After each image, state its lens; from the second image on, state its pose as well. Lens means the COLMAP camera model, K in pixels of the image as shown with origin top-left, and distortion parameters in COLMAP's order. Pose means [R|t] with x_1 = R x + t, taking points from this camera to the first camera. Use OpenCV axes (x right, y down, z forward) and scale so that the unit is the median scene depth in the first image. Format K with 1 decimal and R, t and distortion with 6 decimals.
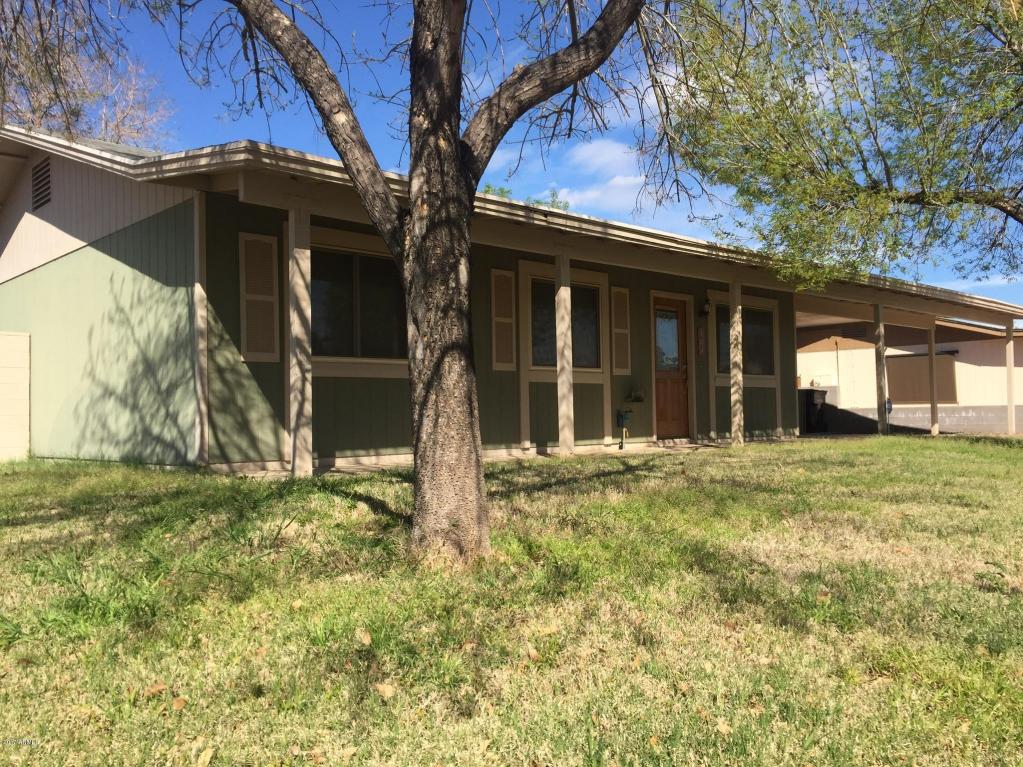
lens RADIAL K [[864.4, 0, 491.6], [0, 864.4, 392.6], [0, 0, 1]] dist [0.070190, -0.083938]
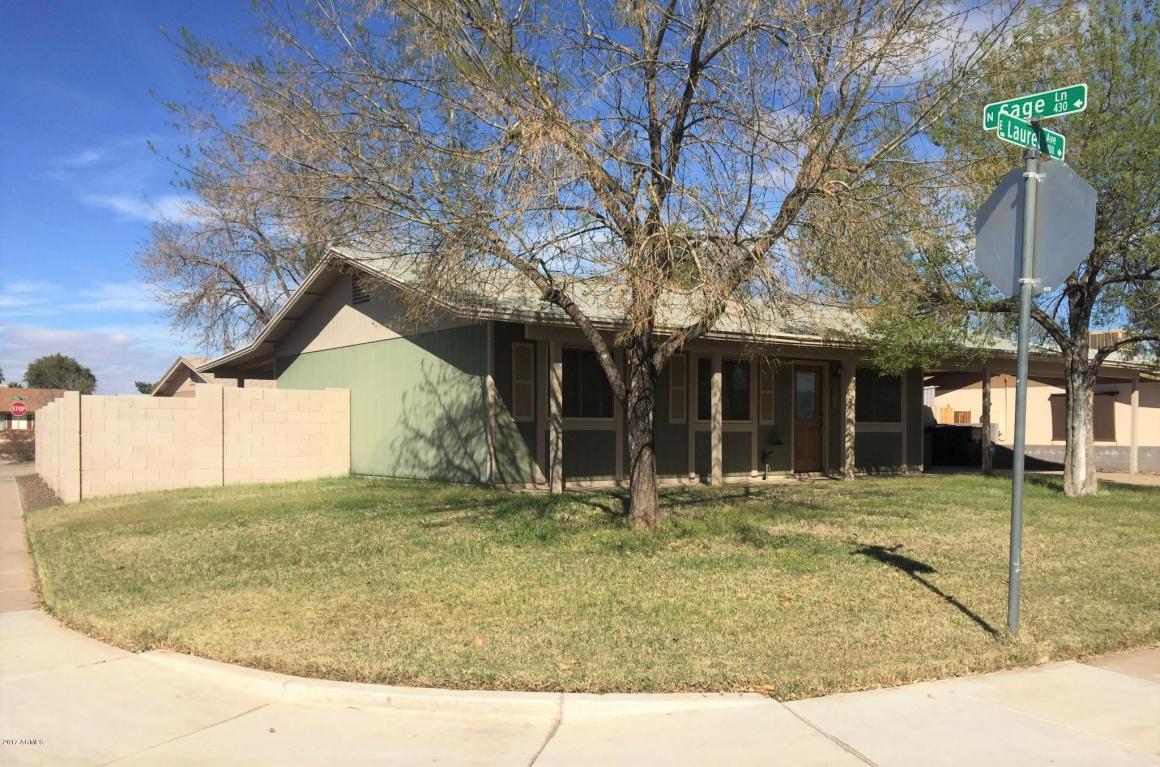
lens RADIAL K [[963.7, 0, 536.0], [0, 963.7, 436.2], [0, 0, 1]] dist [0.031441, -0.007805]
pose [[0.989229, 0.018806, -0.145163, 0.019387], [-0.013914, 0.999303, 0.034645, -0.071938], [0.145713, -0.032252, 0.988801, -0.782444]]
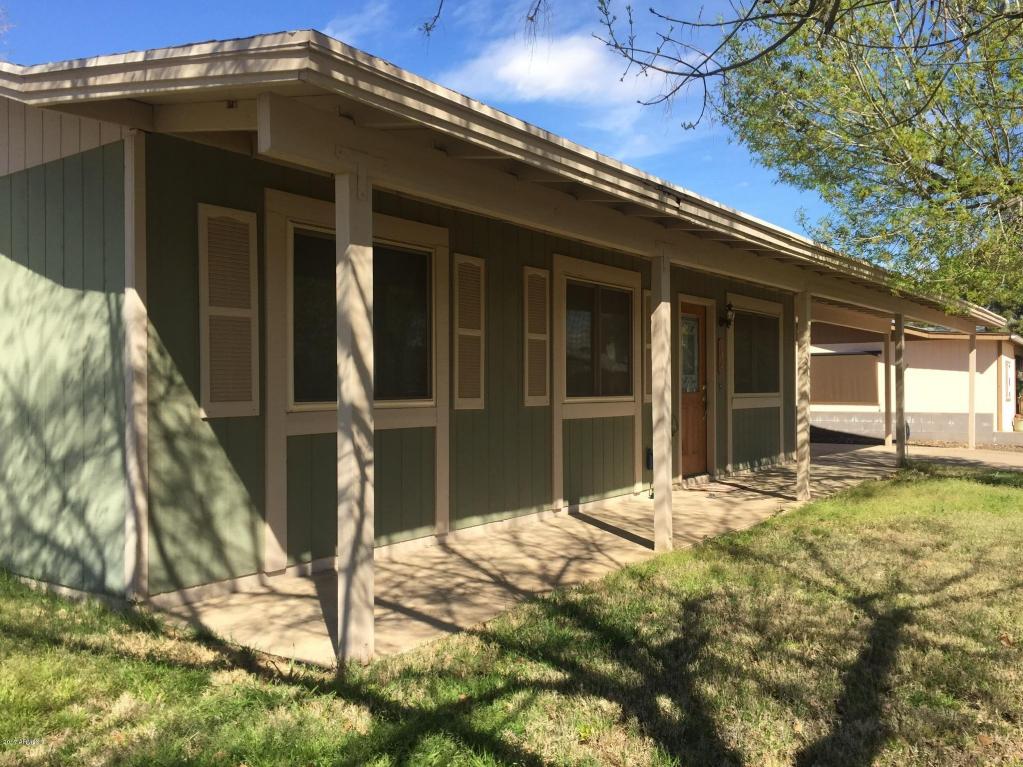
lens RADIAL K [[864.4, 0, 489.3], [0, 864.4, 385.2], [0, 0, 1]] dist [0.070190, -0.083938]
pose [[0.983027, 0.011387, 0.183107, -0.200987], [-0.016111, 0.999574, 0.024337, -0.076329], [-0.182751, -0.026874, 0.982792, 0.366233]]
